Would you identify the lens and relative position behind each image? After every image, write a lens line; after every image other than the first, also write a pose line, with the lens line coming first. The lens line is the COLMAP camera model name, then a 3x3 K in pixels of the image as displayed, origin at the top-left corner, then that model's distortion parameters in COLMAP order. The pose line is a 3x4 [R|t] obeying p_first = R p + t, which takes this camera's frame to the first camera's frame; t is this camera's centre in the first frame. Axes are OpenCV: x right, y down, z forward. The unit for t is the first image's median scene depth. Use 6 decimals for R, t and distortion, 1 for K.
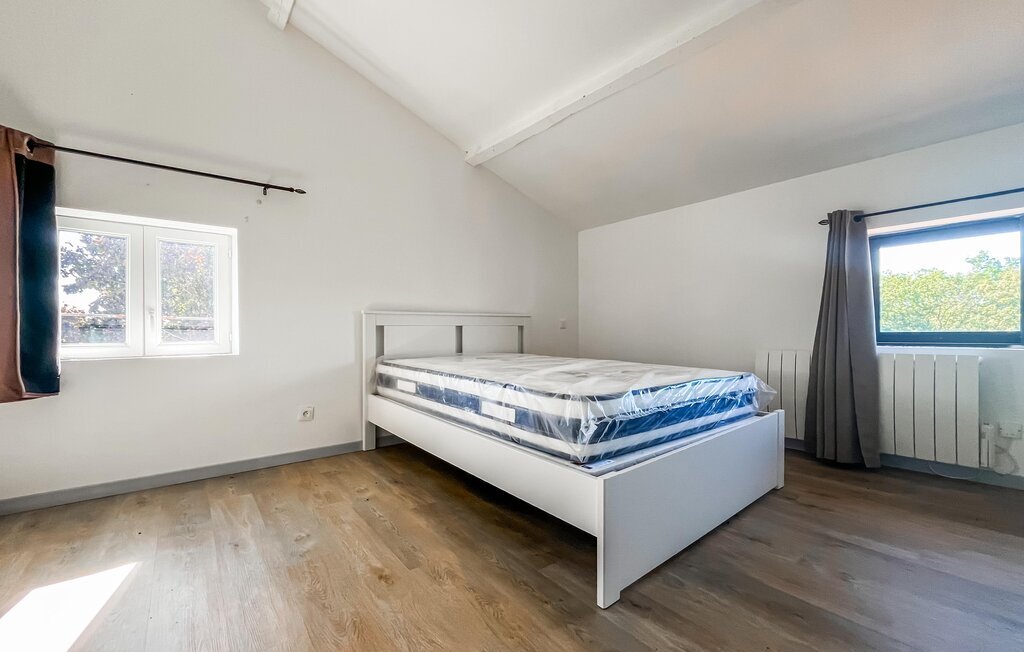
lens RADIAL K [[423.3, 0, 516.0], [0, 423.3, 301.2], [0, 0, 1]] dist [-0.002234, -0.000219]
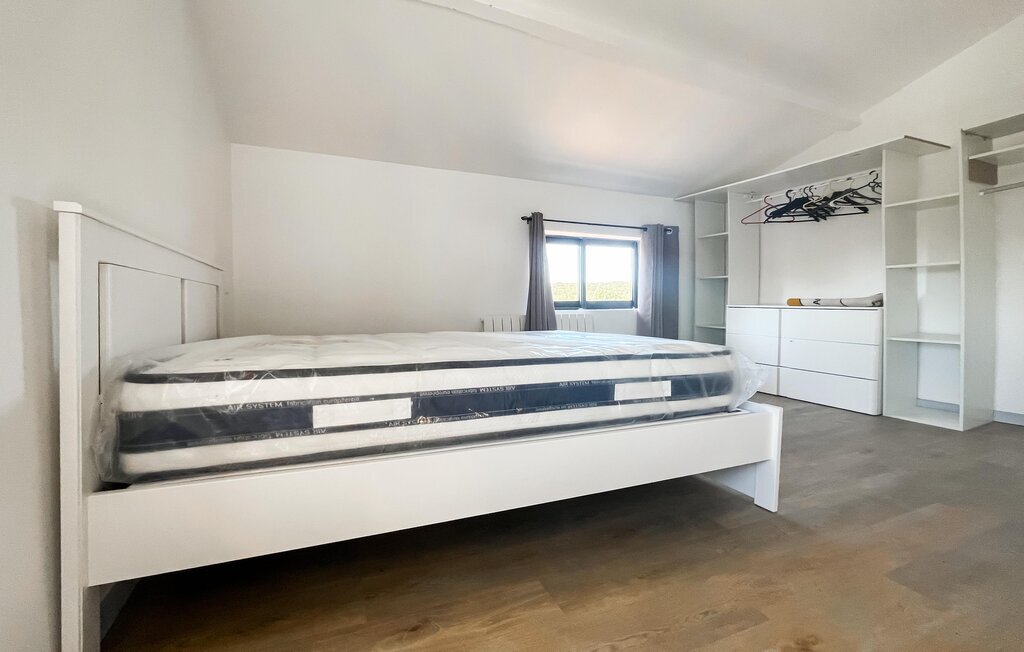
lens RADIAL K [[423.3, 0, 516.0], [0, 423.3, 301.2], [0, 0, 1]] dist [-0.002234, -0.000219]
pose [[0.266364, 0.013821, 0.963773, -0.775197], [-0.066961, 0.997747, 0.004198, 0.096918], [-0.961544, -0.065653, 0.266689, 0.924787]]
